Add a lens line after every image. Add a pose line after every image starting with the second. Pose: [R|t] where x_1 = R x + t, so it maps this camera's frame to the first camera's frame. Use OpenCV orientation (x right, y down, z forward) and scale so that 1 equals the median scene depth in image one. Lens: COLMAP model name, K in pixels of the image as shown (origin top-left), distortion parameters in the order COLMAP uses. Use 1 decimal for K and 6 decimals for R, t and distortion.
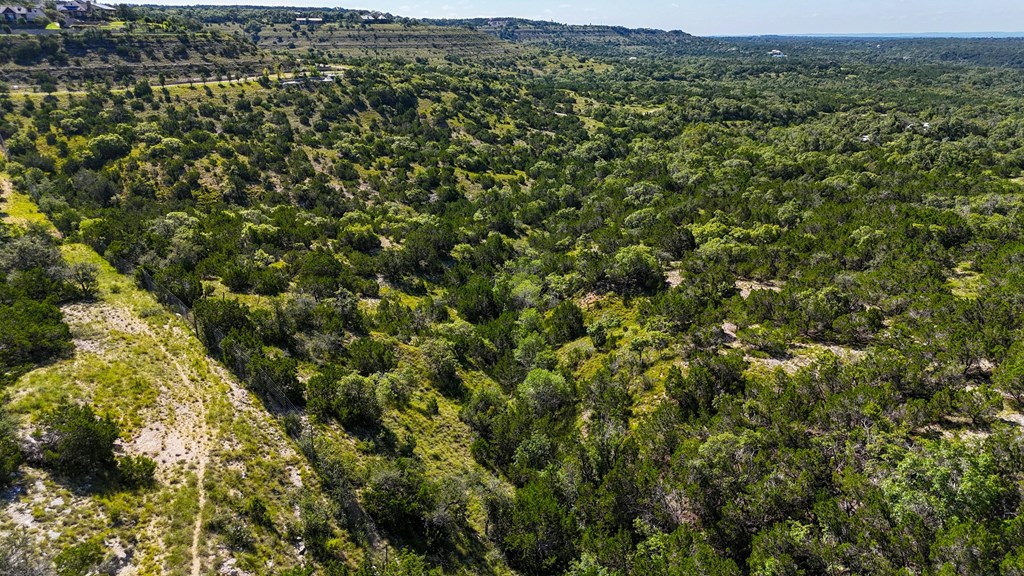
lens RADIAL K [[751.2, 0, 508.1], [0, 751.2, 293.6], [0, 0, 1]] dist [0.058482, -0.048398]
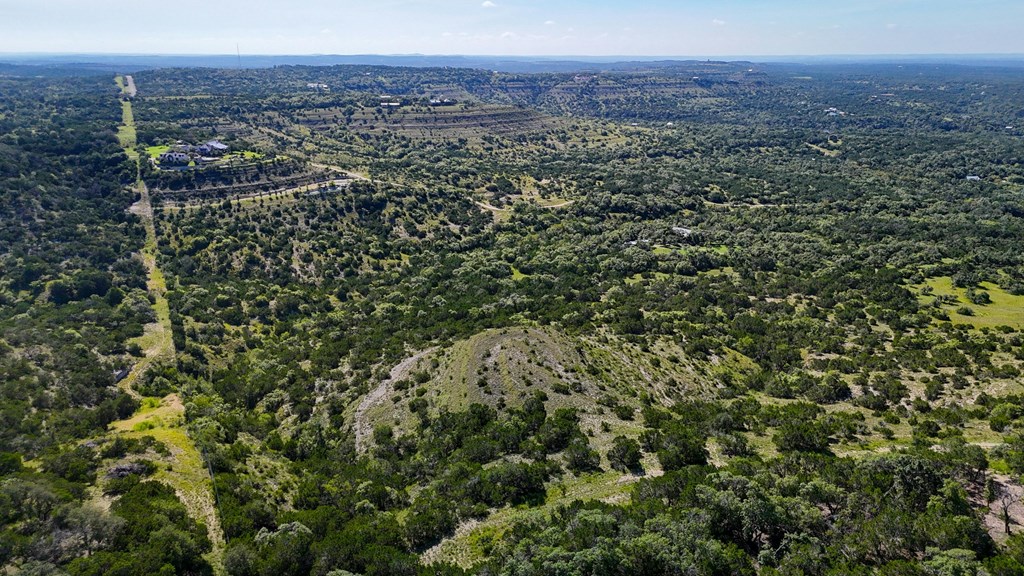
lens RADIAL K [[751.2, 0, 512.5], [0, 751.2, 293.4], [0, 0, 1]] dist [0.058482, -0.048398]
pose [[0.982089, 0.061003, -0.178271, 0.586930], [-0.064488, 0.997823, -0.013818, -0.060803], [0.177040, 0.025067, 0.983884, -0.759289]]
